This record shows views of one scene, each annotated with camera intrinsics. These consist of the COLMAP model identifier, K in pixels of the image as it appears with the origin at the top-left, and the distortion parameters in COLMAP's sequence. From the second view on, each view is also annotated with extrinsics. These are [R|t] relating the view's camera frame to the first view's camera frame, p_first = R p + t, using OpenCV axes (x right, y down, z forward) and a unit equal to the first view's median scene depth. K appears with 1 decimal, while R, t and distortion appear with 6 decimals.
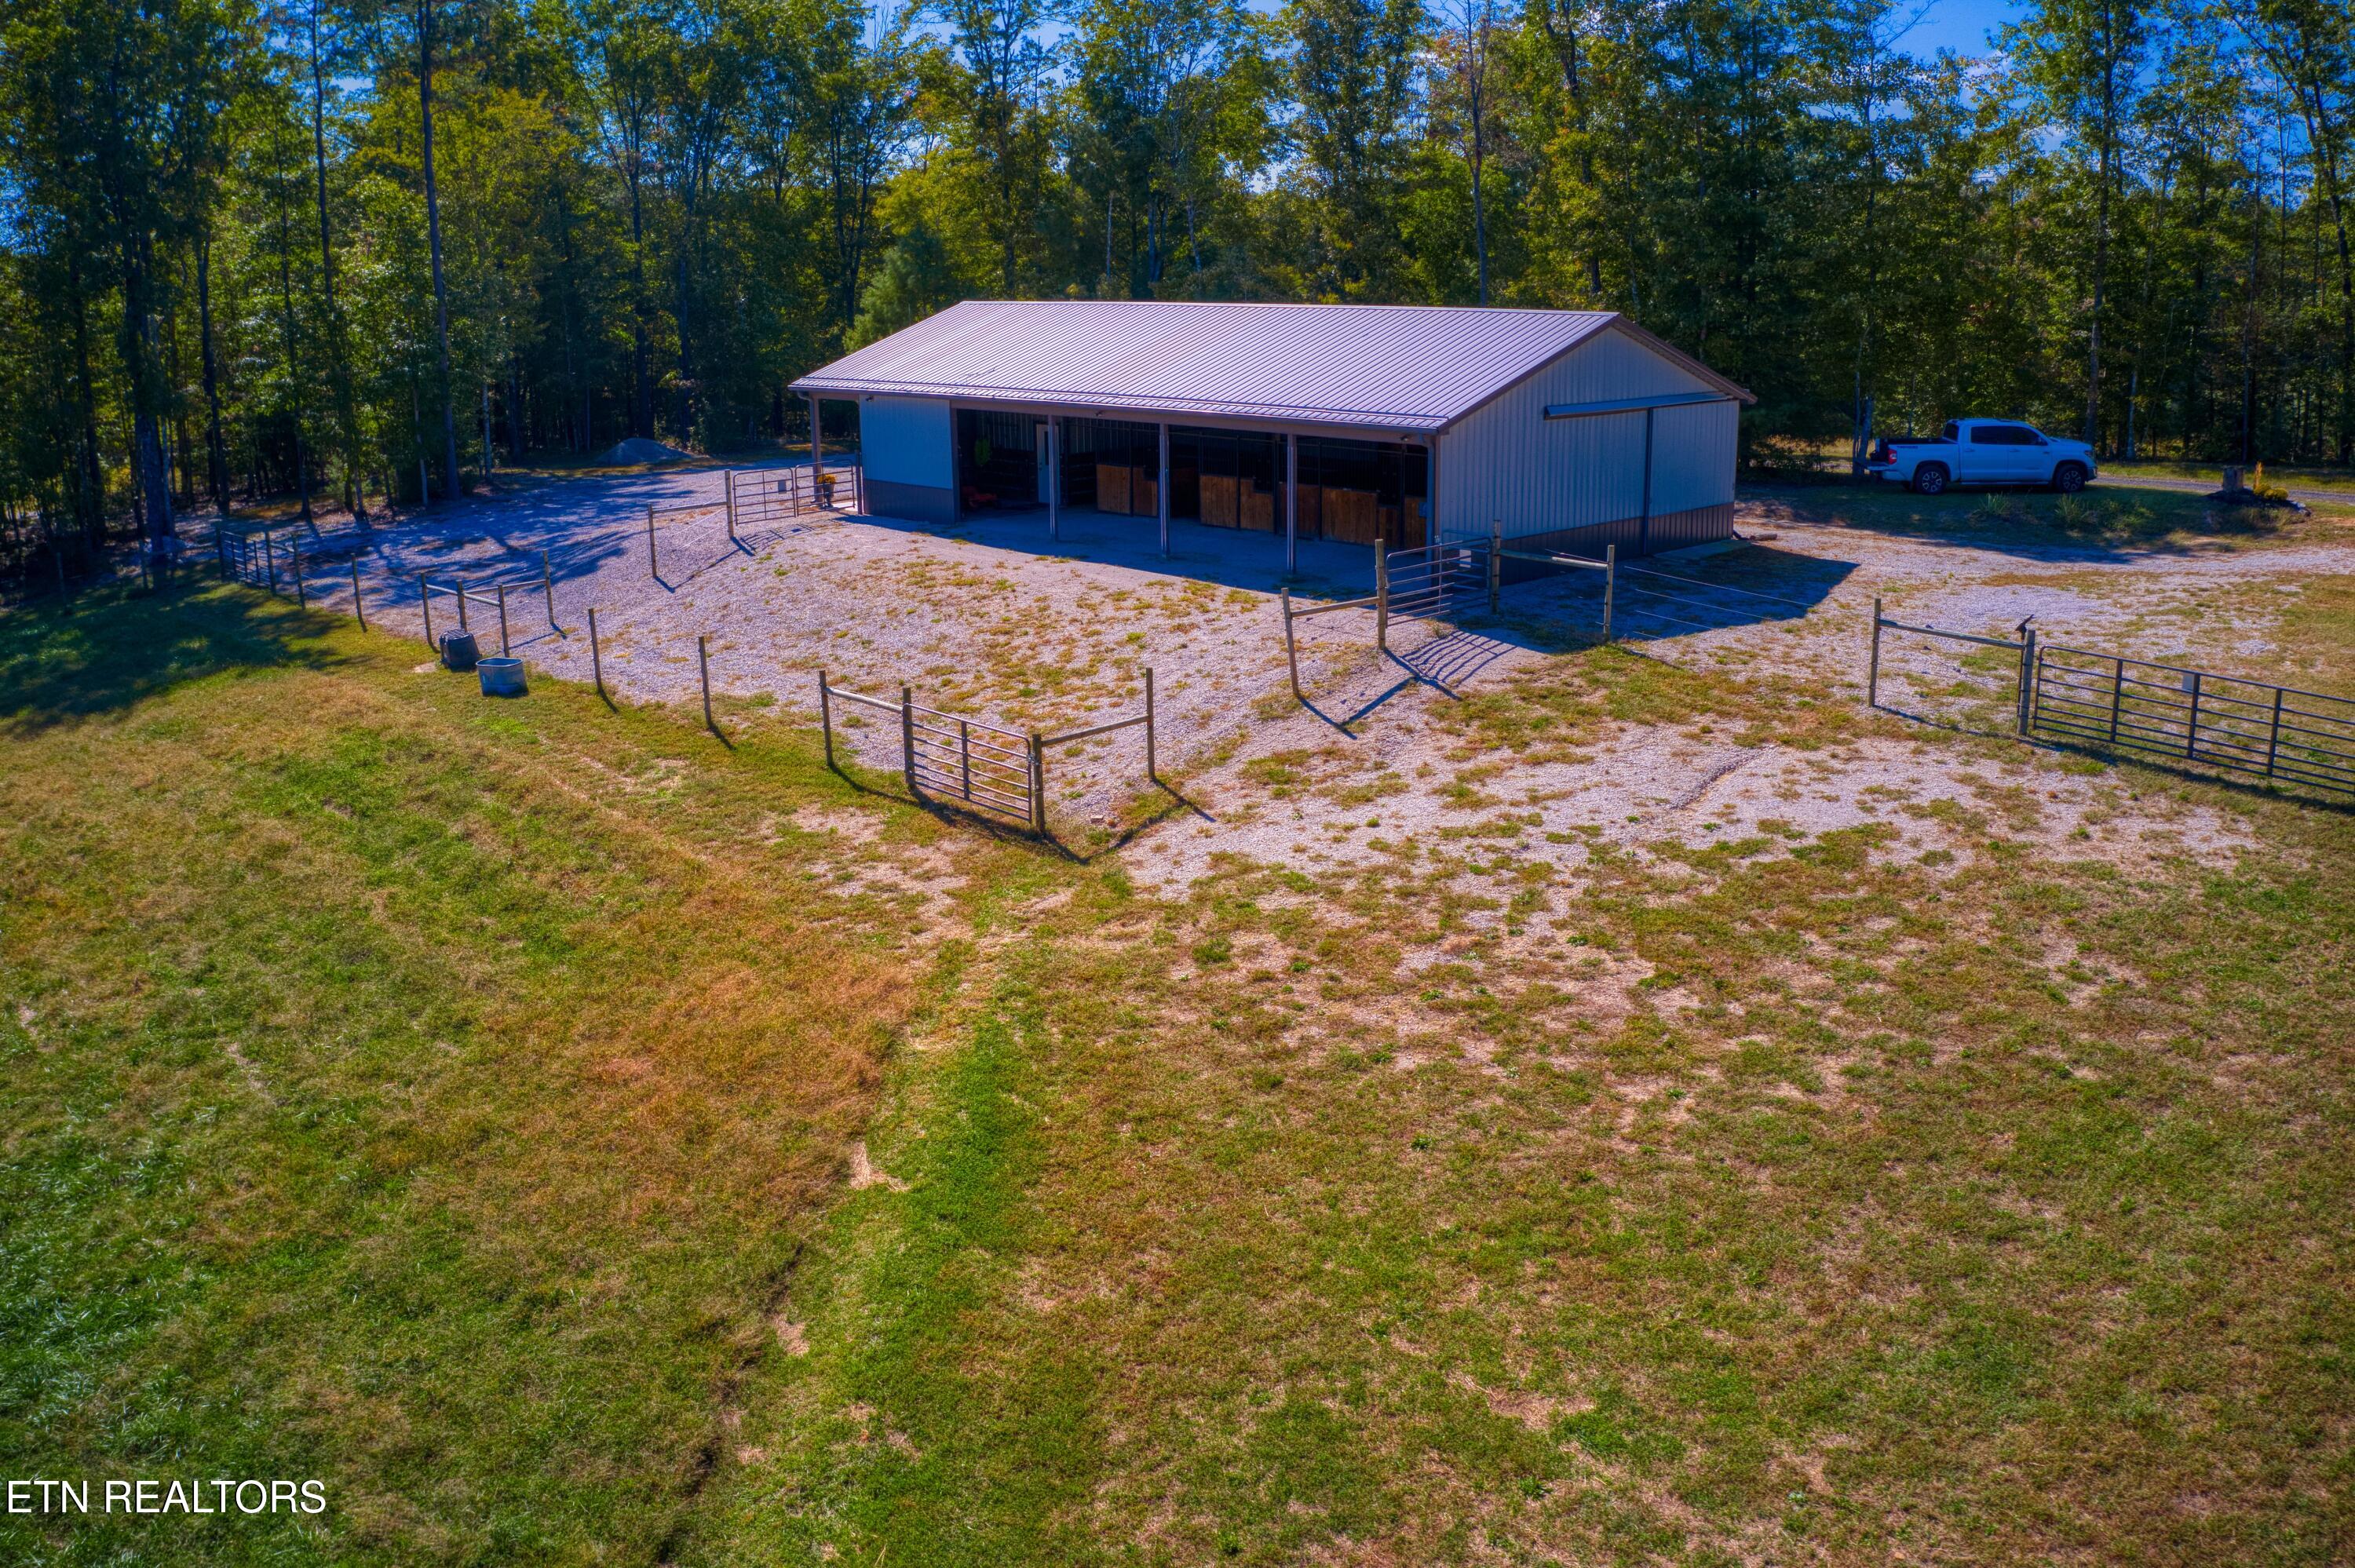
lens RADIAL K [[1851.2, 0, 1183.5], [0, 1851.2, 752.5], [0, 0, 1]] dist [-0.186834, 0.014445]
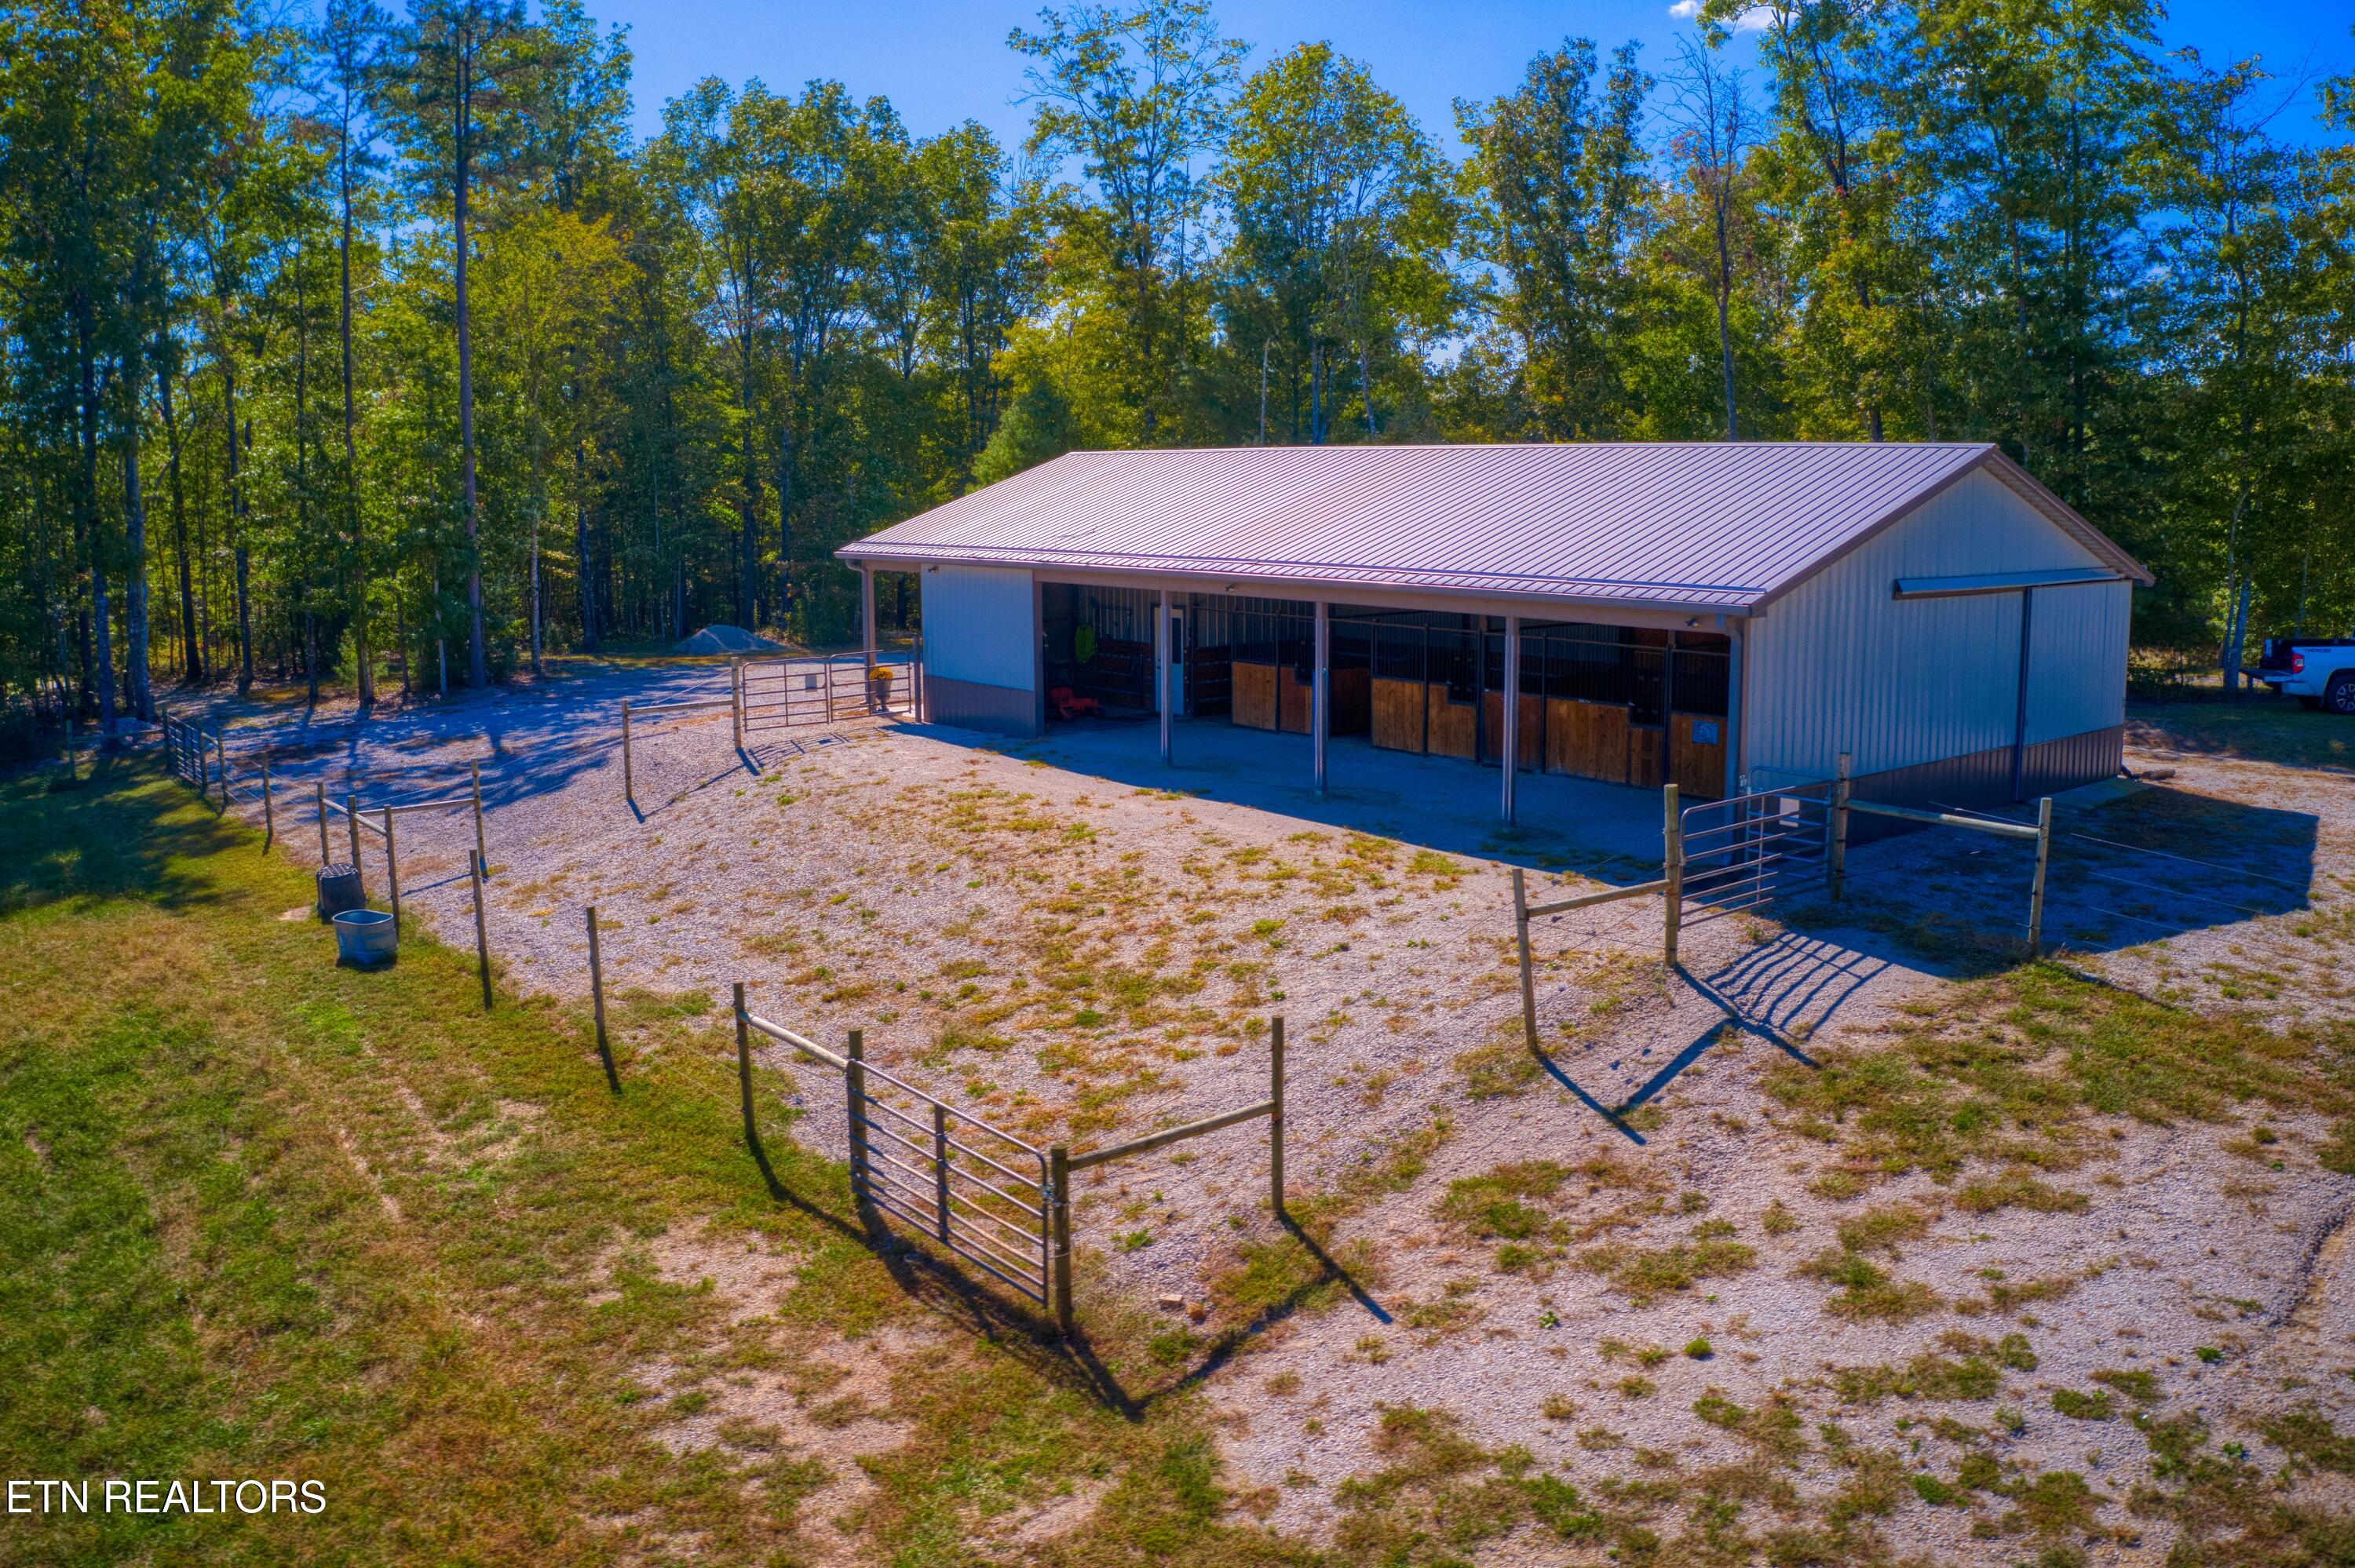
lens RADIAL K [[1851.2, 0, 1183.5], [0, 1851.2, 752.5], [0, 0, 1]] dist [-0.186834, 0.014445]
pose [[0.995759, 0.018810, -0.090052, 0.001320], [-0.028762, 0.993457, -0.110527, -0.054526], [0.087384, 0.112648, 0.989785, 0.387691]]
